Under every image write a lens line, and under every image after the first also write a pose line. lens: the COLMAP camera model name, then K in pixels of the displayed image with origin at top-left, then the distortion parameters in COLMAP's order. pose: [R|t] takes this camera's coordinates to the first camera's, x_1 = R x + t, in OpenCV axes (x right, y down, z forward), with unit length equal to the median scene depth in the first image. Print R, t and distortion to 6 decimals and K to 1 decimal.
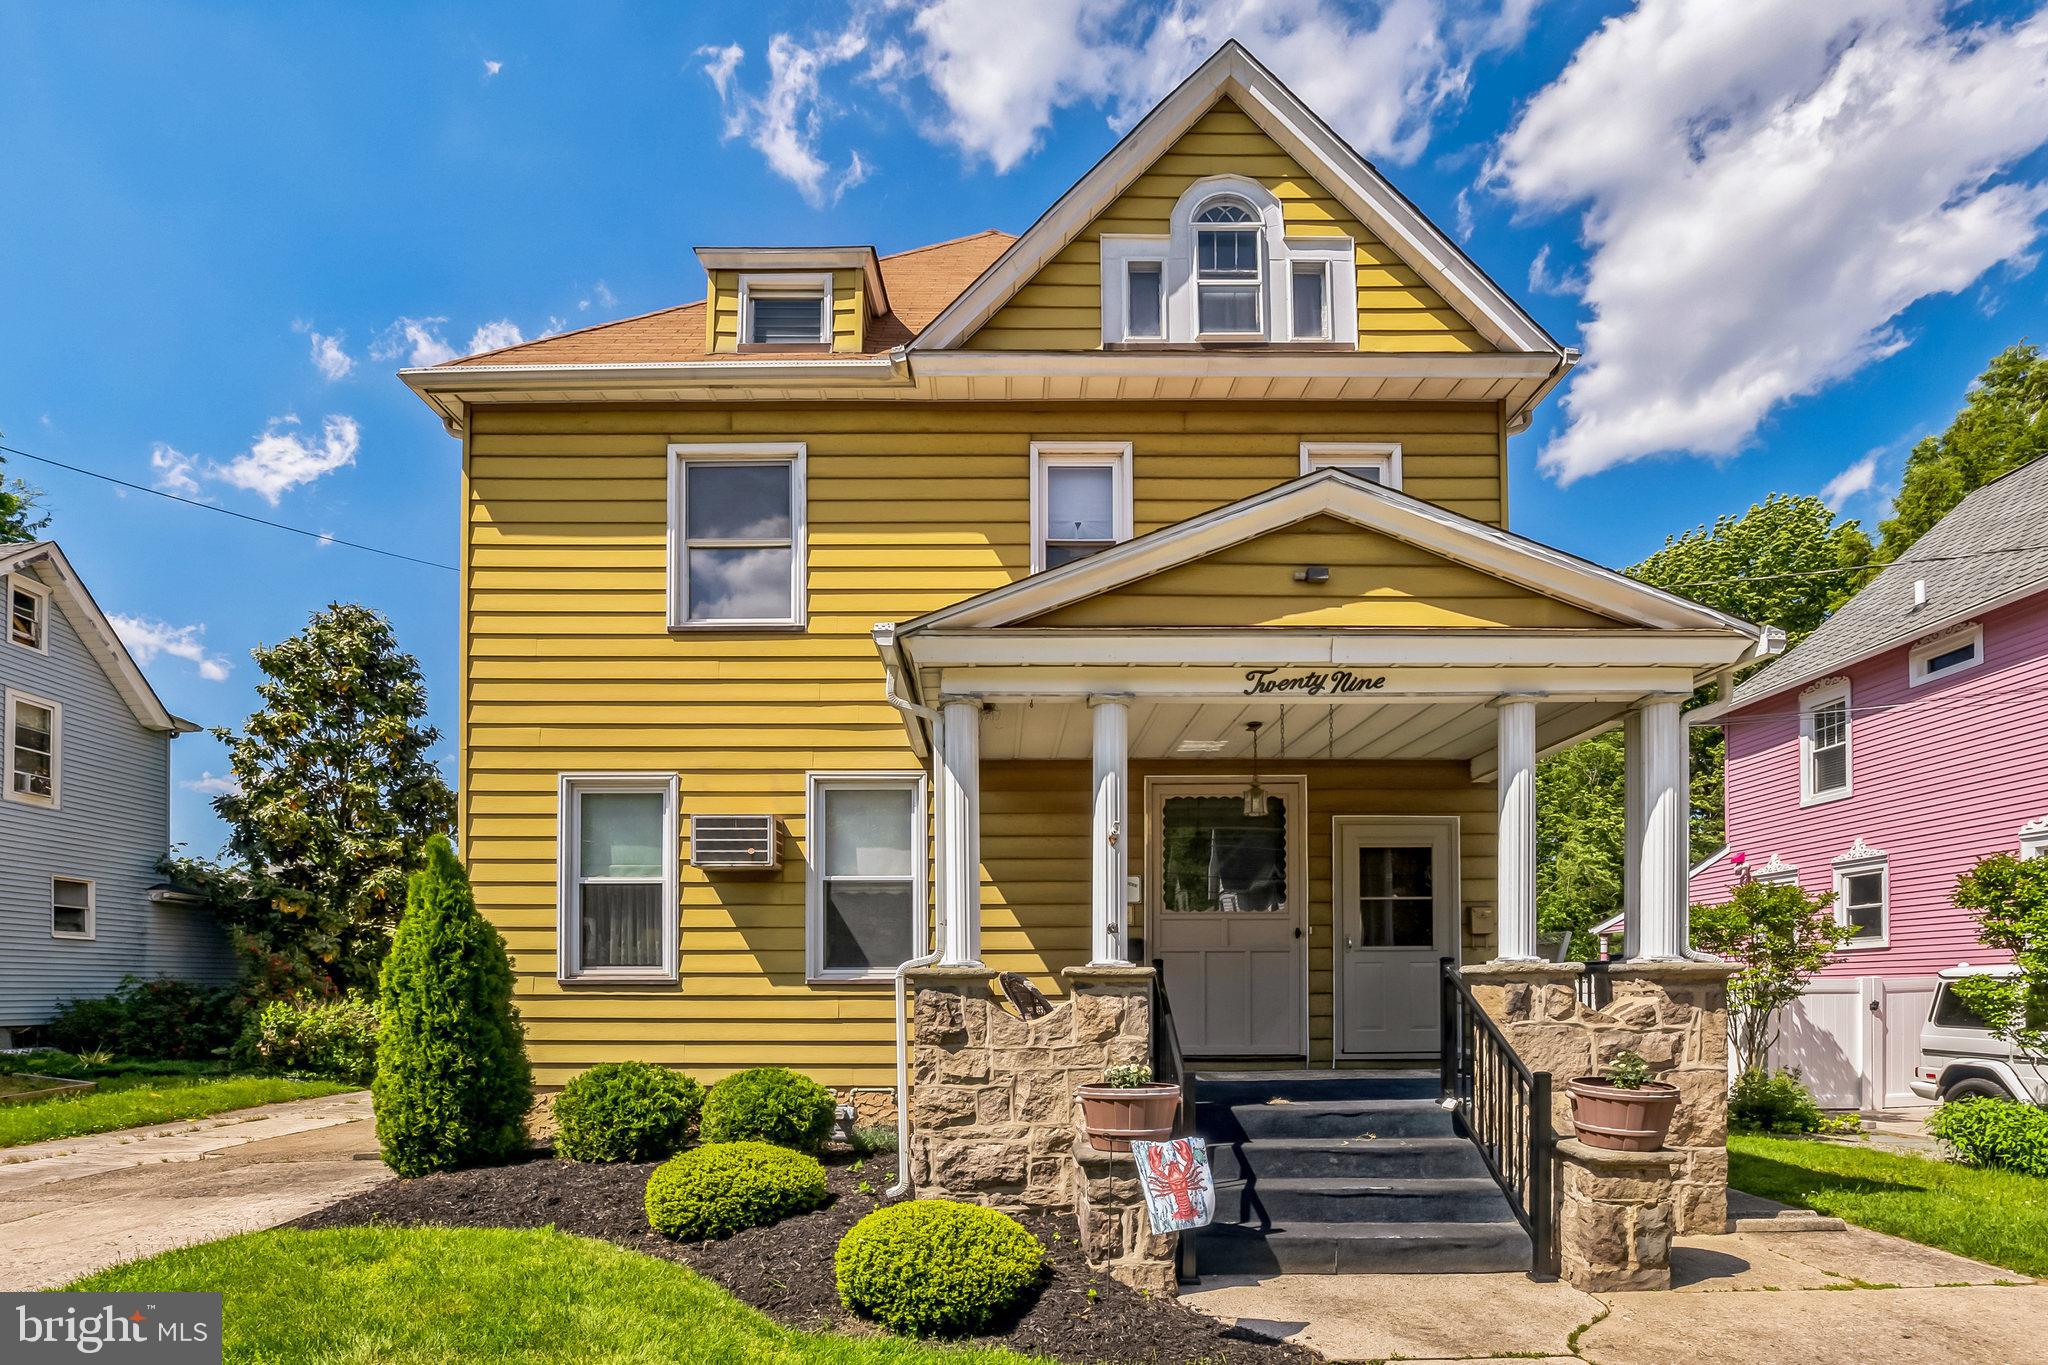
lens RADIAL K [[930.4, 0, 1020.3], [0, 930.4, 734.6], [0, 0, 1]] dist [-0.022029, 0.000229]
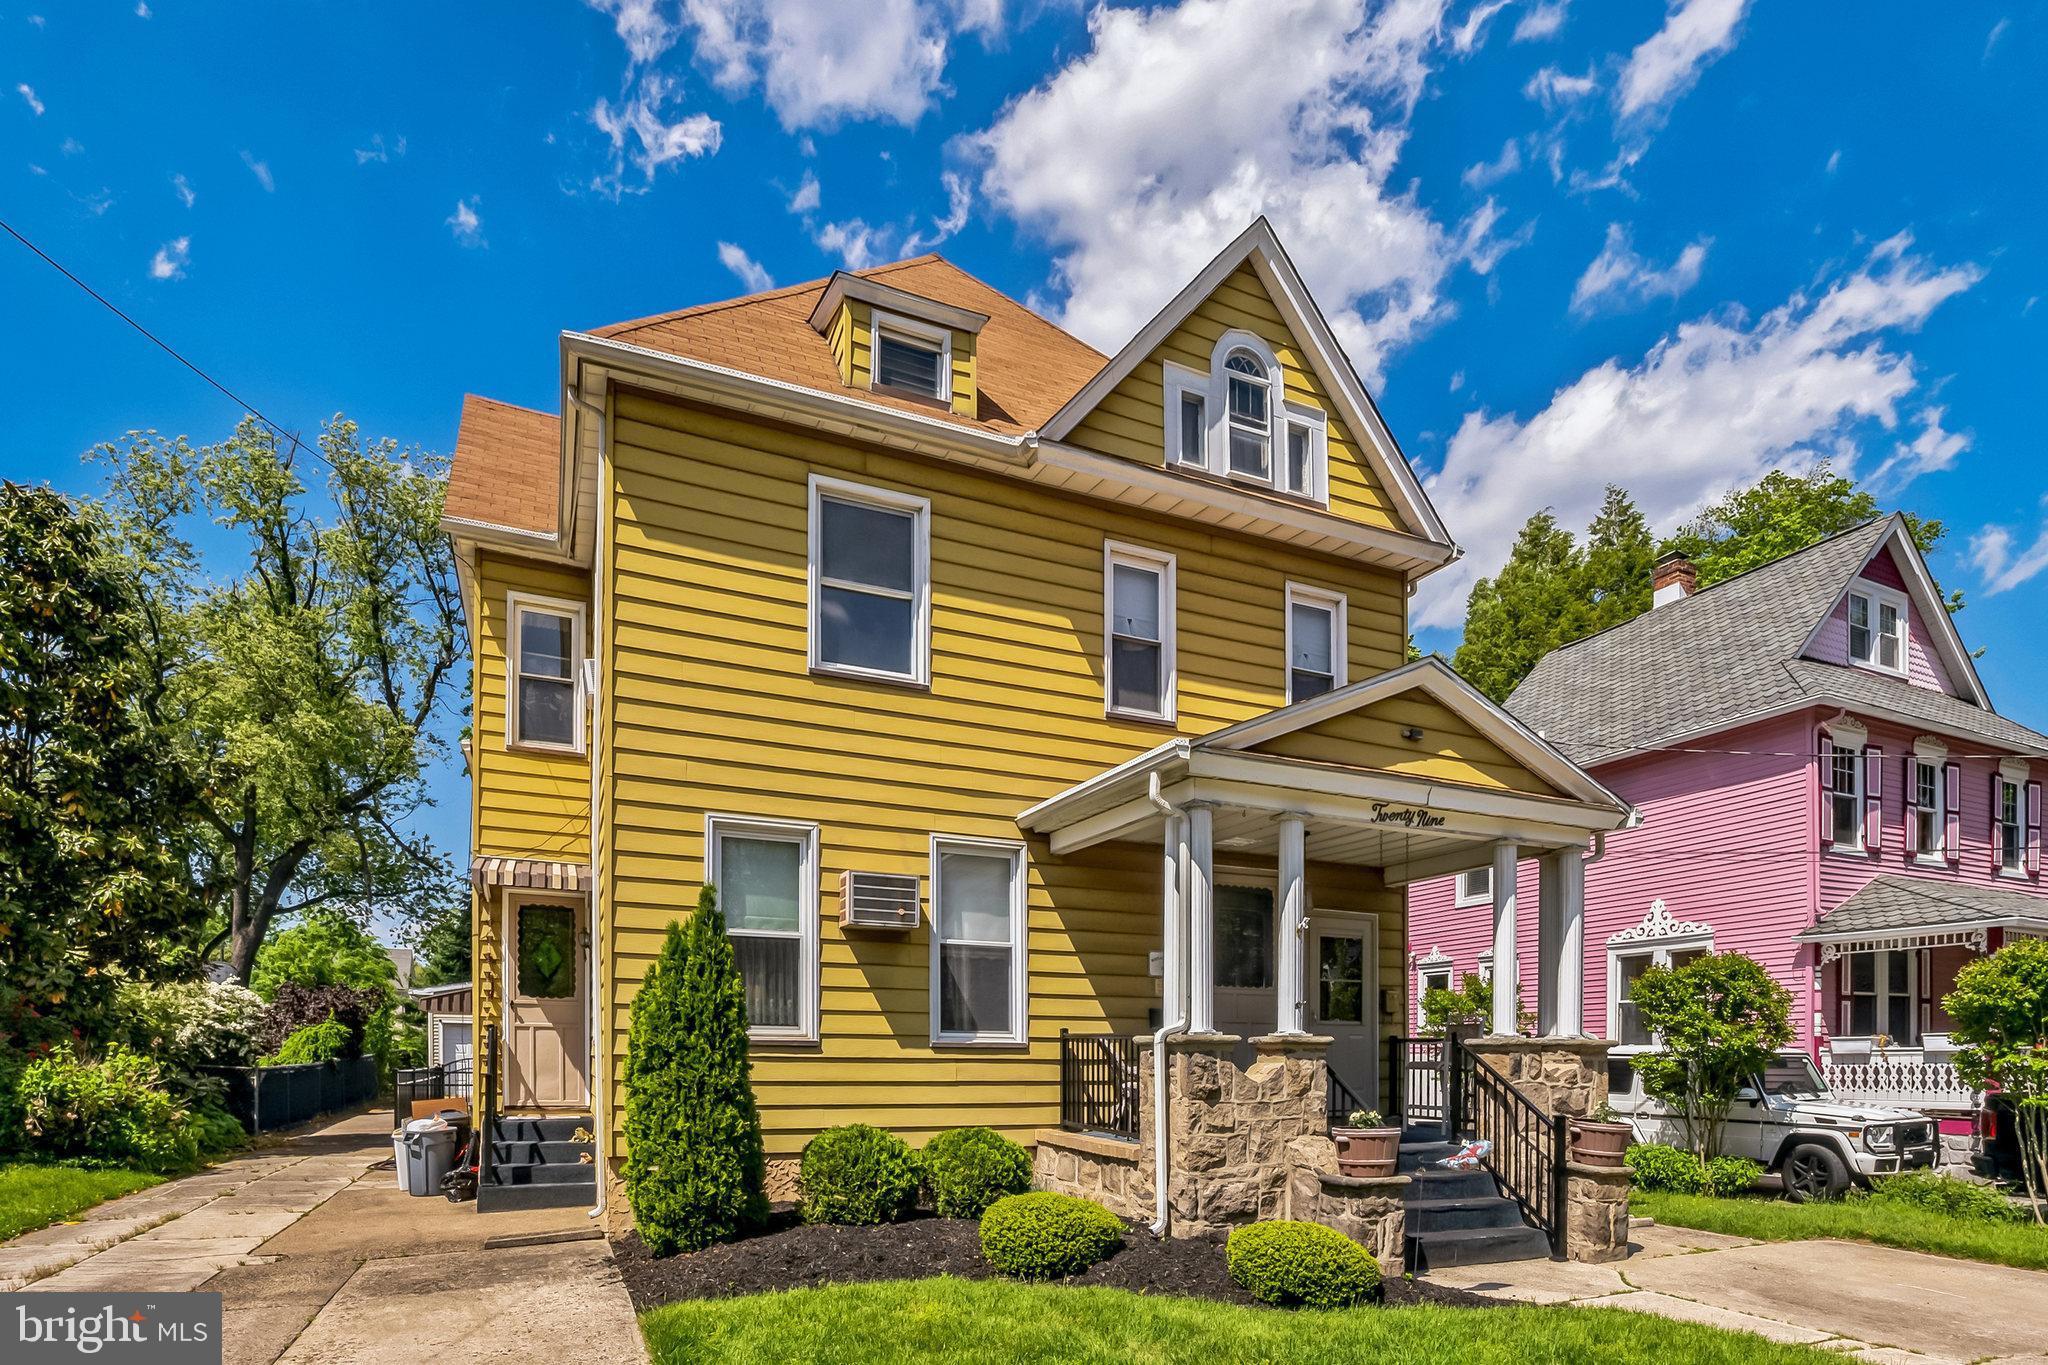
lens RADIAL K [[1122.4, 0, 1024.0], [0, 1122.4, 682.5], [0, 0, 1]] dist [-0.021768, -0.001092]
pose [[0.890163, 0.152430, 0.429390, -0.712687], [-0.128369, 0.988107, -0.084651, -0.033081], [-0.437187, 0.020233, 0.899143, -0.148388]]
